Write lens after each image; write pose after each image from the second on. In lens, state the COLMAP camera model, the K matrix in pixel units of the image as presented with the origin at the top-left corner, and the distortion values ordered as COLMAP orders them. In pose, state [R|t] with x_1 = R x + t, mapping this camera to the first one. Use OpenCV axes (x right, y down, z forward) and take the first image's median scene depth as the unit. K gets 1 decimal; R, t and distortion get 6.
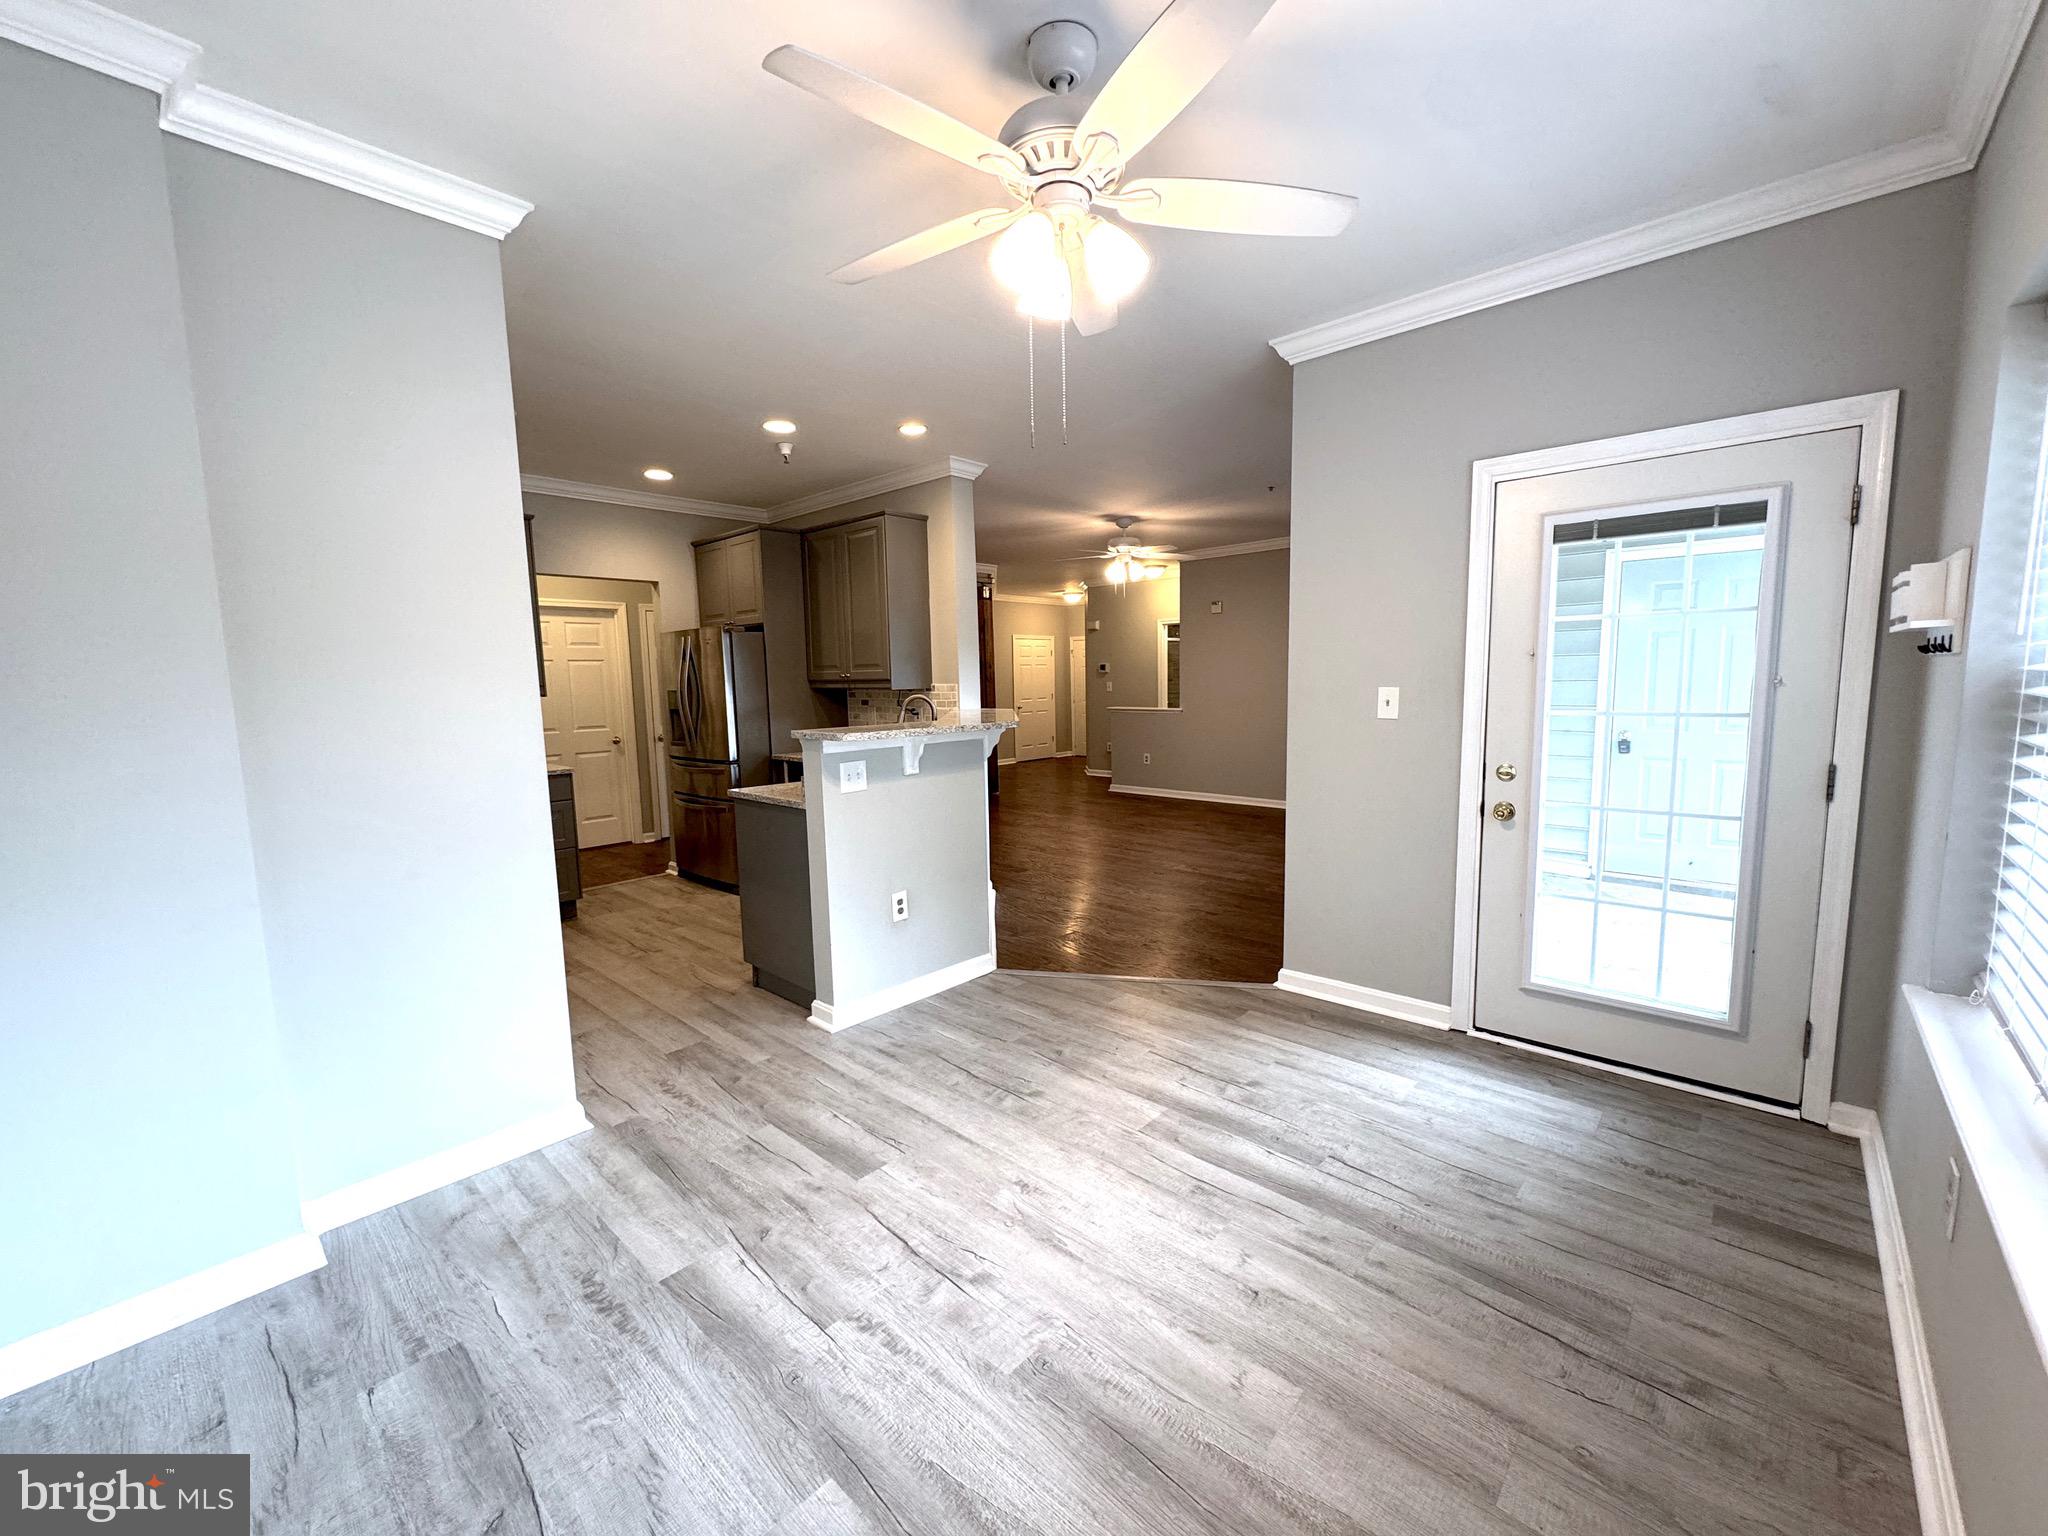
lens RADIAL K [[820.0, 0, 1038.1], [0, 820.0, 776.6], [0, 0, 1]] dist [-0.005298, 0.000315]
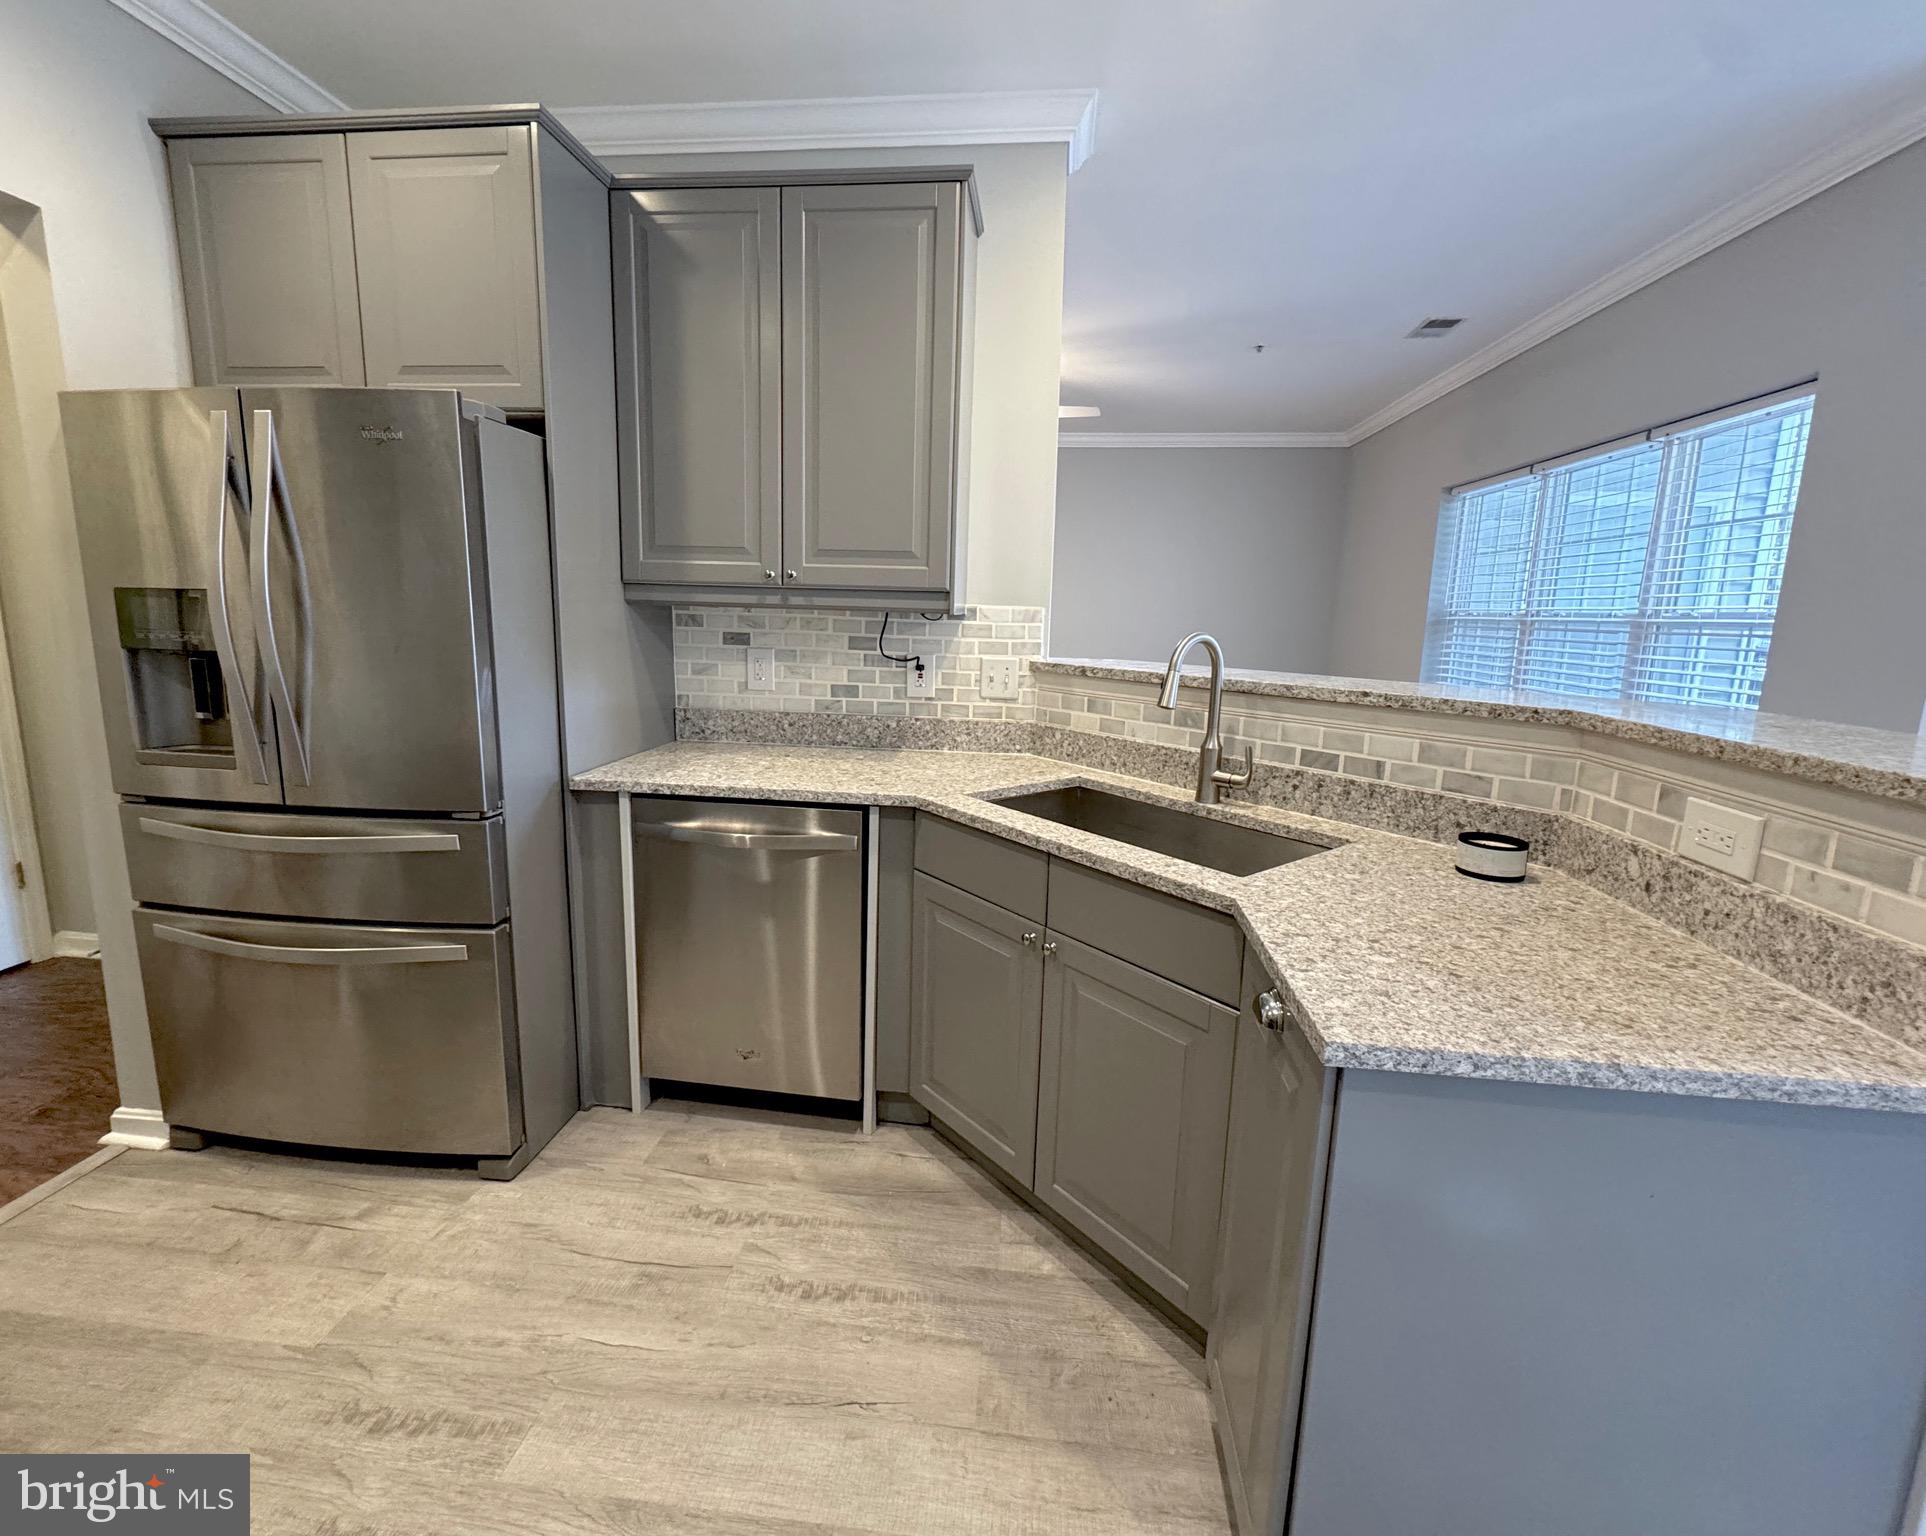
lens RADIAL K [[839.9, 0, 963.3], [0, 839.9, 752.8], [0, 0, 1]] dist [-0.003207, 0.000068]
pose [[0.806631, -0.059304, 0.588072, -0.418901], [0.028227, 0.997684, 0.061893, -0.058057], [-0.590381, -0.033326, 0.806437, 0.611129]]
